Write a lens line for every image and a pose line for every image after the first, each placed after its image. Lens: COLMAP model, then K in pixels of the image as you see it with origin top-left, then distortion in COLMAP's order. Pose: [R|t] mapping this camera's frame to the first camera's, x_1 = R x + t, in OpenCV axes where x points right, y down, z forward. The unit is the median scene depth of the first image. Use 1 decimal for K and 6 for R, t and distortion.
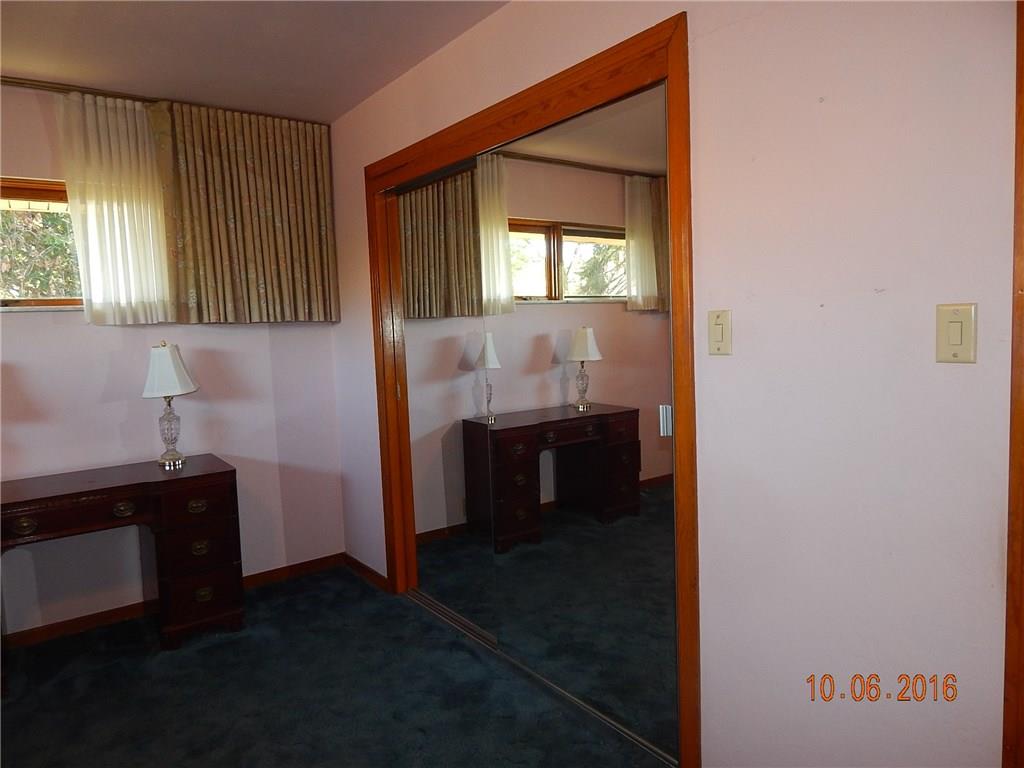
lens RADIAL K [[681.0, 0, 508.4], [0, 681.0, 388.5], [0, 0, 1]] dist [0.011344, -0.007063]
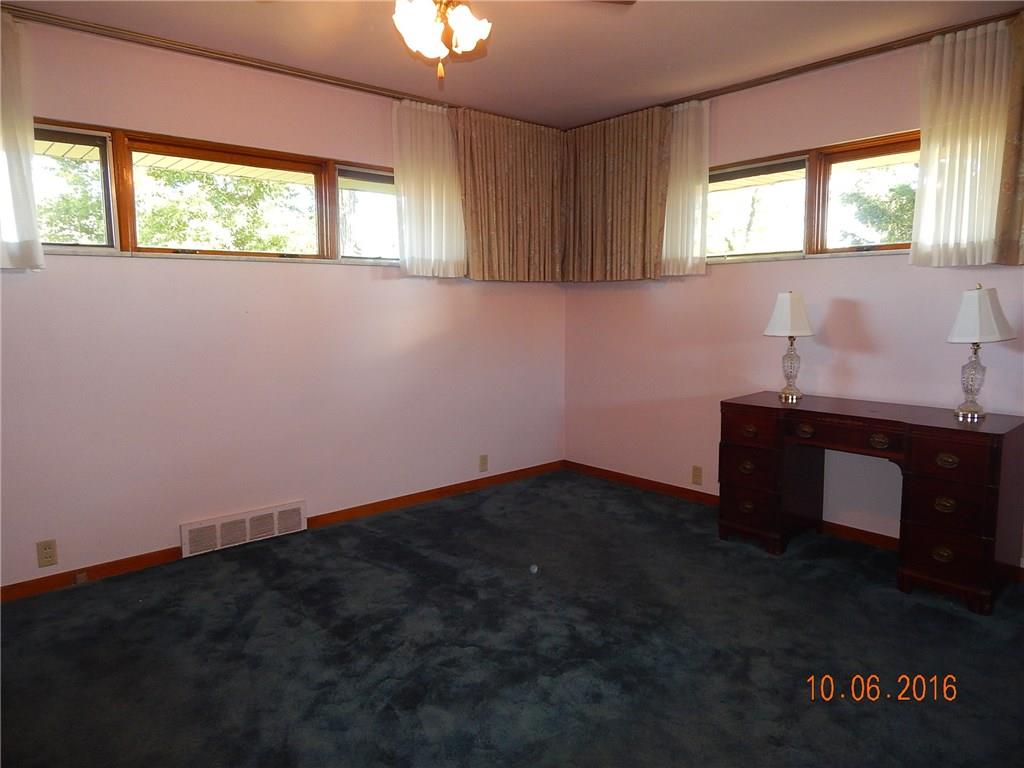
lens RADIAL K [[681.0, 0, 507.0], [0, 681.0, 382.0], [0, 0, 1]] dist [0.011344, -0.007063]
pose [[0.085299, 0.167199, -0.982226, 0.403034], [-0.074380, 0.984137, 0.161065, -0.043280], [0.993575, 0.059319, 0.096383, 0.298425]]
